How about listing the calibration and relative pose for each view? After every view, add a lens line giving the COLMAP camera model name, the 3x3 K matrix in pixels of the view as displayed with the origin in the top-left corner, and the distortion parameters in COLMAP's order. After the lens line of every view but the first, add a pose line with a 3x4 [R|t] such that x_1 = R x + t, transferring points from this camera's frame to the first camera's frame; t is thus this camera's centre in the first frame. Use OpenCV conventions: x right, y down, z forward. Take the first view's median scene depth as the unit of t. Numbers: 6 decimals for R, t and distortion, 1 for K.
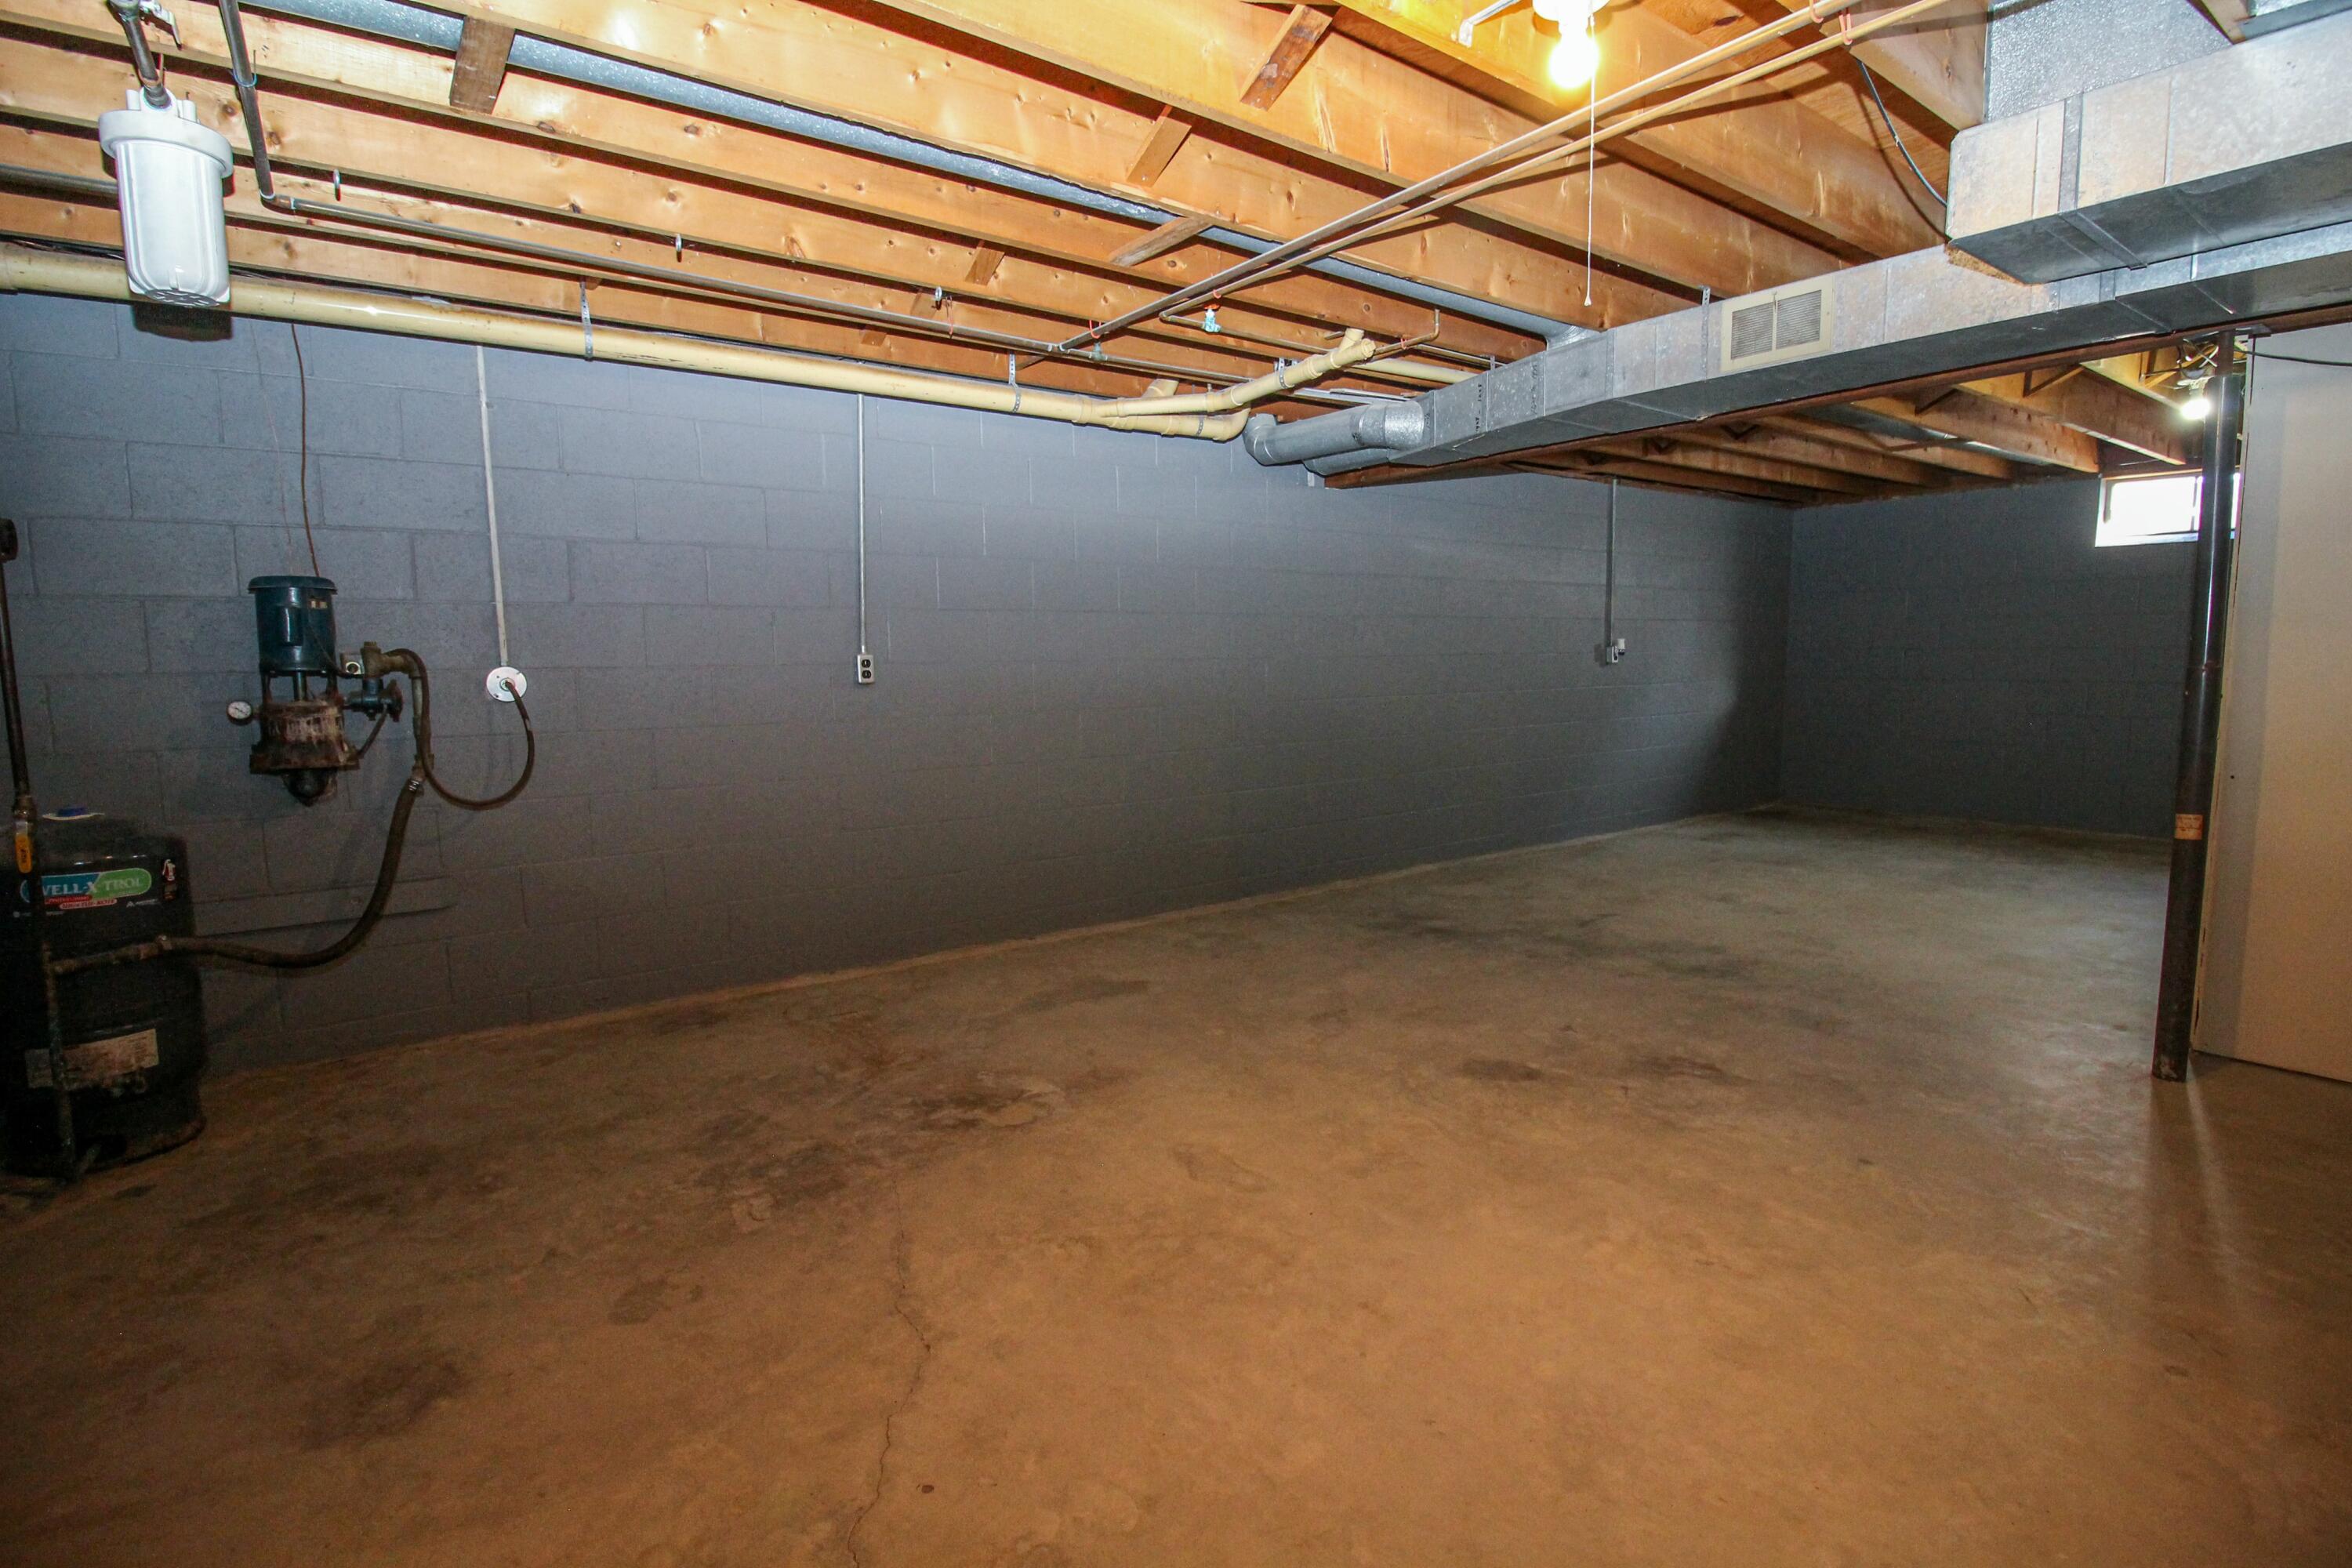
lens RADIAL K [[1099.9, 0, 1182.4], [0, 1099.9, 772.6], [0, 0, 1]] dist [0.001864, -0.010837]
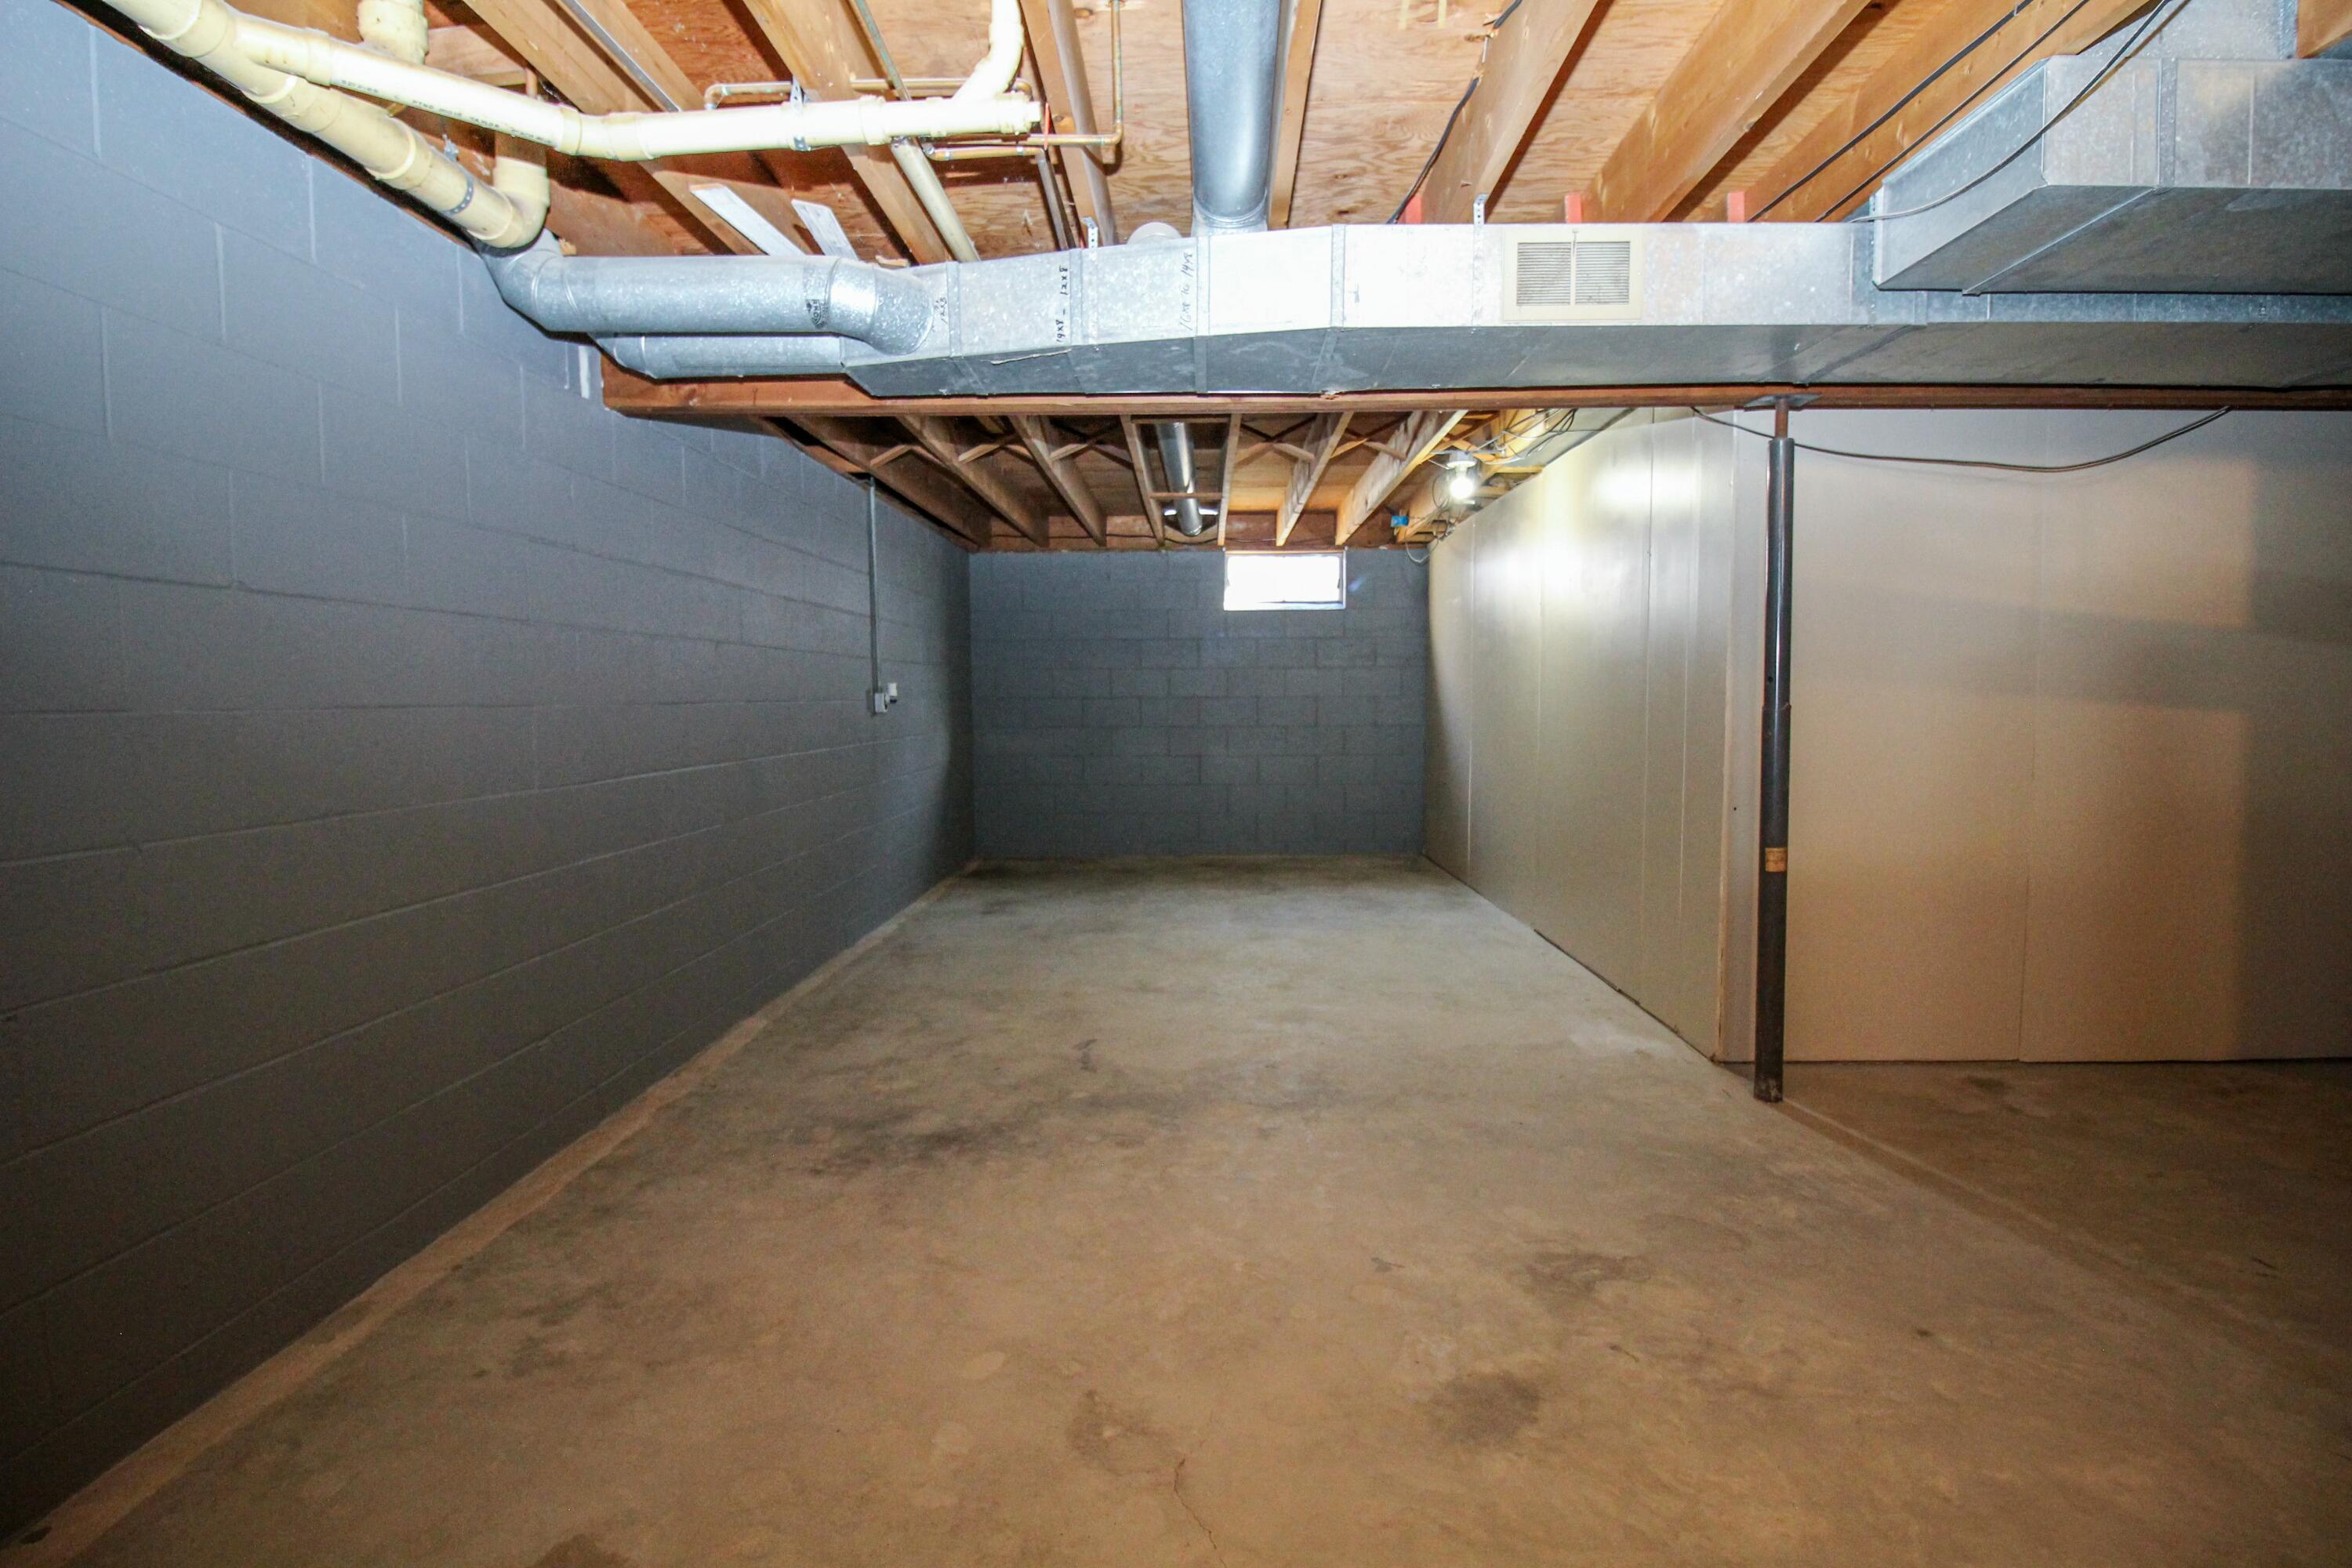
lens RADIAL K [[1099.9, 0, 1182.4], [0, 1099.9, 772.6], [0, 0, 1]] dist [0.001864, -0.010837]
pose [[0.610118, -0.049482, 0.790764, -0.230747], [0.086077, 0.996280, -0.004071, -0.068223], [-0.787621, 0.070550, 0.612108, 0.682594]]
